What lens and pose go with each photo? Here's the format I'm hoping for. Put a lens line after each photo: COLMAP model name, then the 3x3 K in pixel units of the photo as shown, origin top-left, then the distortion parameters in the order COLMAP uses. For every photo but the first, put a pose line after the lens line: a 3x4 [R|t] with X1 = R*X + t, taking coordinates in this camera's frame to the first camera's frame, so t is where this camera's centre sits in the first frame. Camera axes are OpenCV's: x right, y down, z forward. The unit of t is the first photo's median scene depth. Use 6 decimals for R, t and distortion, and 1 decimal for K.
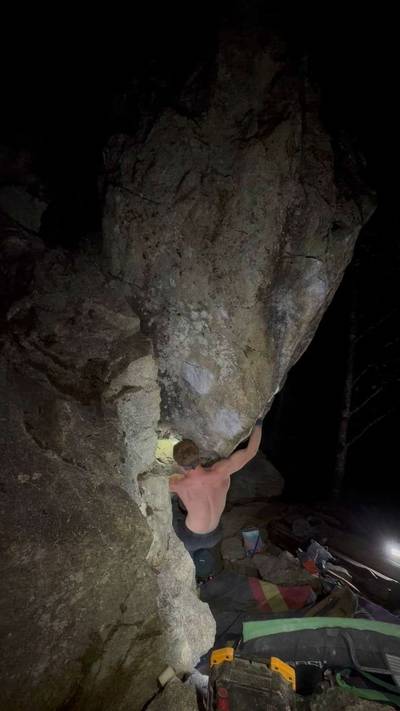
lens RADIAL K [[313.1, 0, 200.0], [0, 313.1, 355.5], [0, 0, 1]] dist [0.000601, 0.000146]
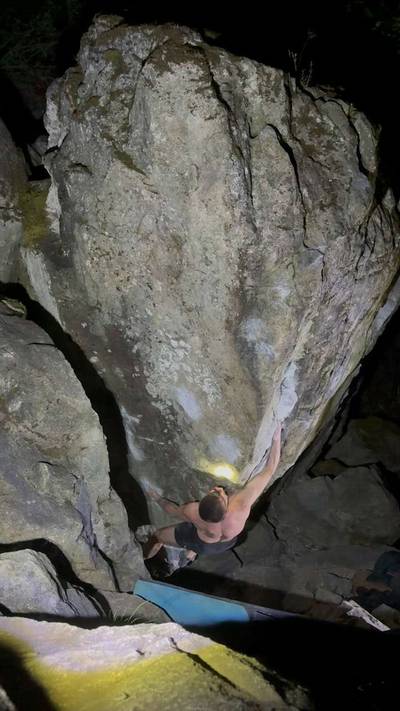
lens RADIAL K [[622.7, 0, 206.4], [0, 622.7, 357.3], [0, 0, 1]] dist [0.095889, -0.156226]
pose [[0.976215, -0.053153, -0.210189, 0.508895], [0.079873, 0.989464, 0.120752, -0.328167], [0.201556, -0.134669, 0.970175, -0.901066]]
